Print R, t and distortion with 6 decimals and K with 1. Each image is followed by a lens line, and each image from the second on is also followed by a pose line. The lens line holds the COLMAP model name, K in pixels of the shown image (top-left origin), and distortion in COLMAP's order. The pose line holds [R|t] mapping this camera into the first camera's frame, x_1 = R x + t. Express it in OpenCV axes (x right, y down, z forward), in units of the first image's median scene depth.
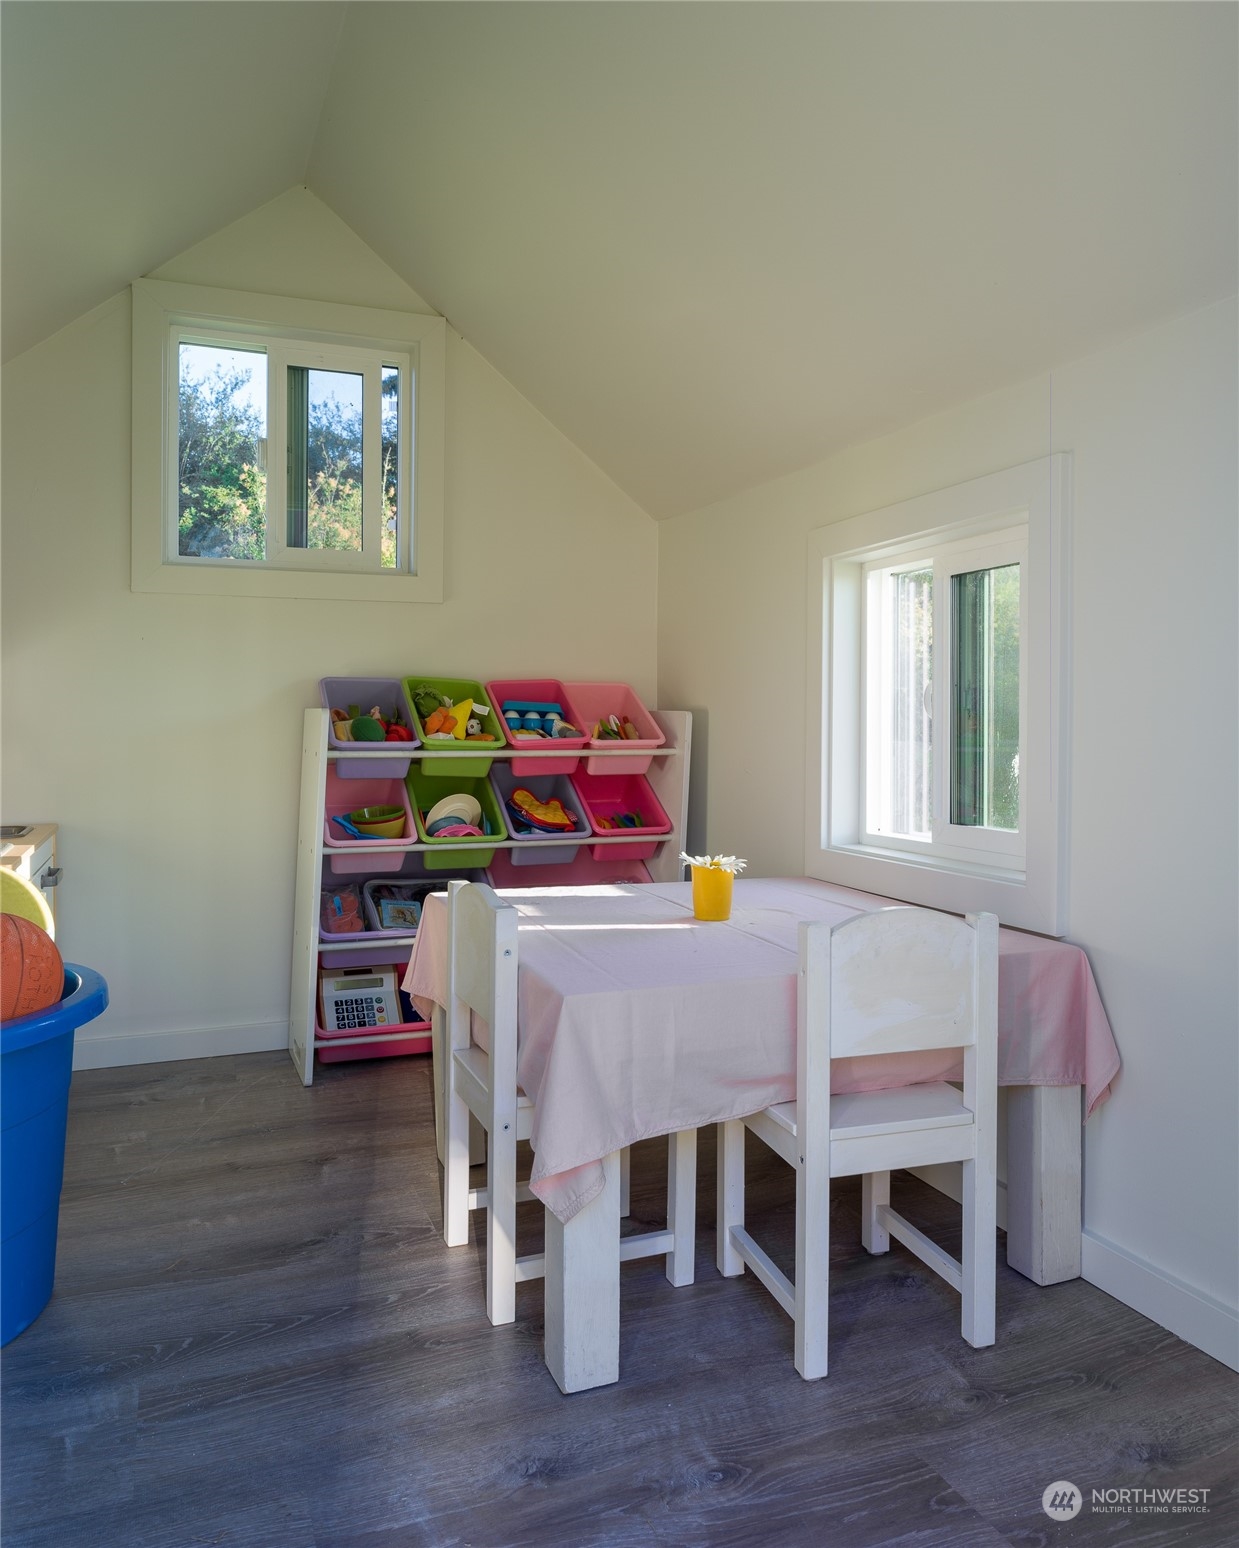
lens RADIAL K [[1099.1, 0, 624.0], [0, 1099.1, 726.0], [0, 0, 1]] dist [-0.000320, -0.000100]
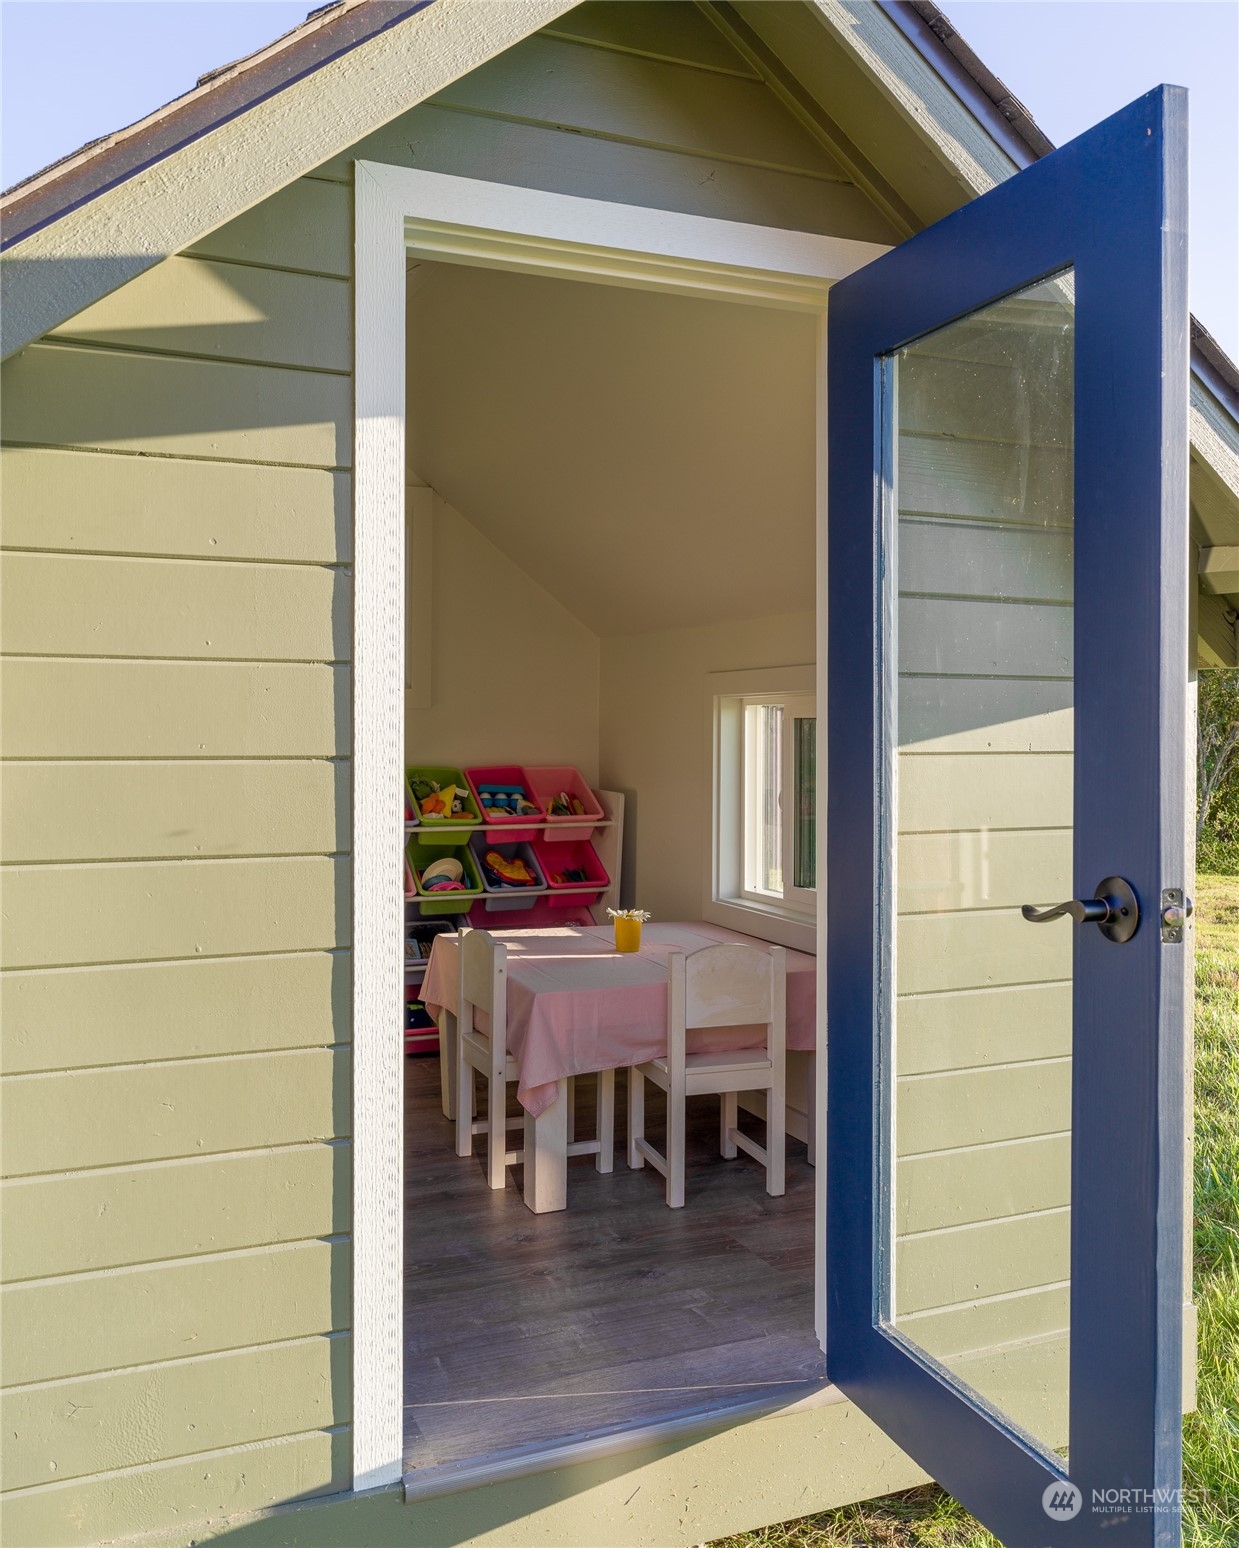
lens RADIAL K [[1357.9, 0, 619.5], [0, 1357.9, 774.0], [0, 0, 1]] dist [-0.001034, 0.000287]
pose [[0.999562, -0.001138, 0.029581, 0.010473], [-0.000104, 0.999119, 0.041975, -0.123768], [-0.029602, -0.041960, 0.998681, -0.723700]]
